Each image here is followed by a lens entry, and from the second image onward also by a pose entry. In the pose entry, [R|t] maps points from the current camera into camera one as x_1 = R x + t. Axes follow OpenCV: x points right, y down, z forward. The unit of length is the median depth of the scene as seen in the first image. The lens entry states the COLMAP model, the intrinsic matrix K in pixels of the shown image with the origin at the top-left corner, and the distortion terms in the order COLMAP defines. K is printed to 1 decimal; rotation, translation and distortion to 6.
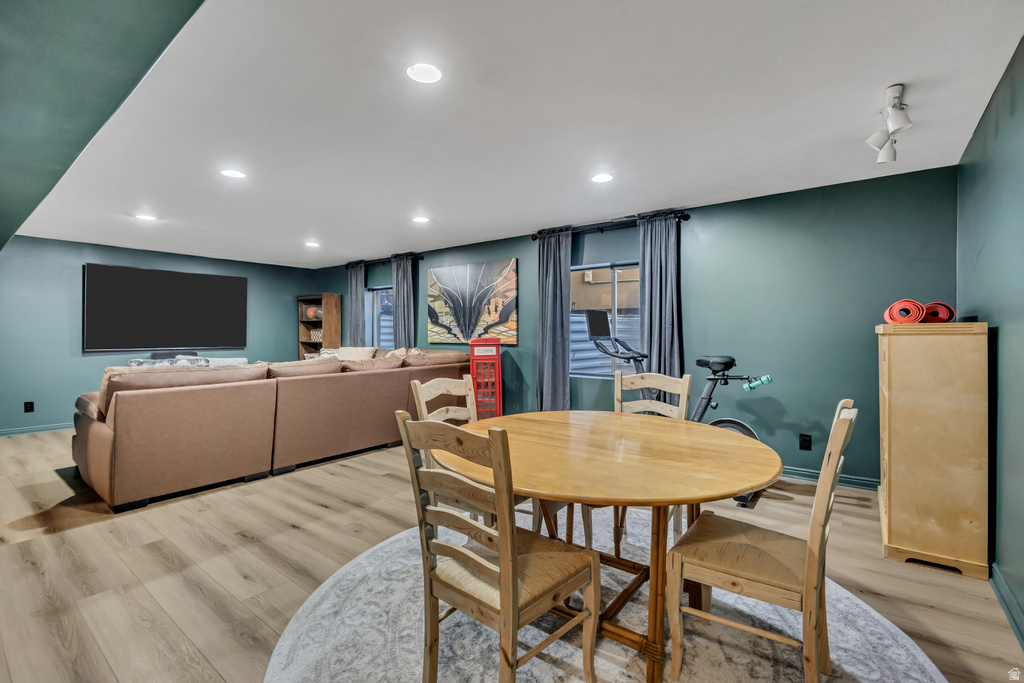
lens RADIAL K [[463.1, 0, 506.6], [0, 463.1, 338.3], [0, 0, 1]] dist [-0.010970, 0.000363]
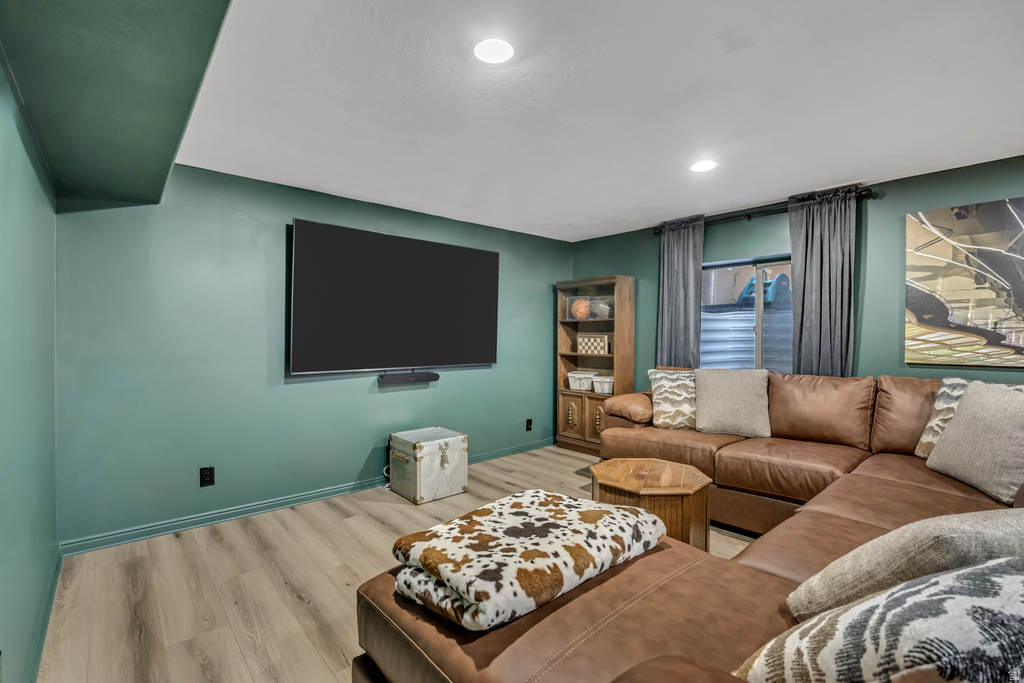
lens RADIAL K [[463.1, 0, 505.7], [0, 463.1, 339.9], [0, 0, 1]] dist [-0.010970, 0.000363]
pose [[0.983568, 0.001462, -0.180531, -0.487360], [-0.001896, 0.999996, -0.002233, -0.013132], [0.180527, 0.002538, 0.983567, 0.427846]]
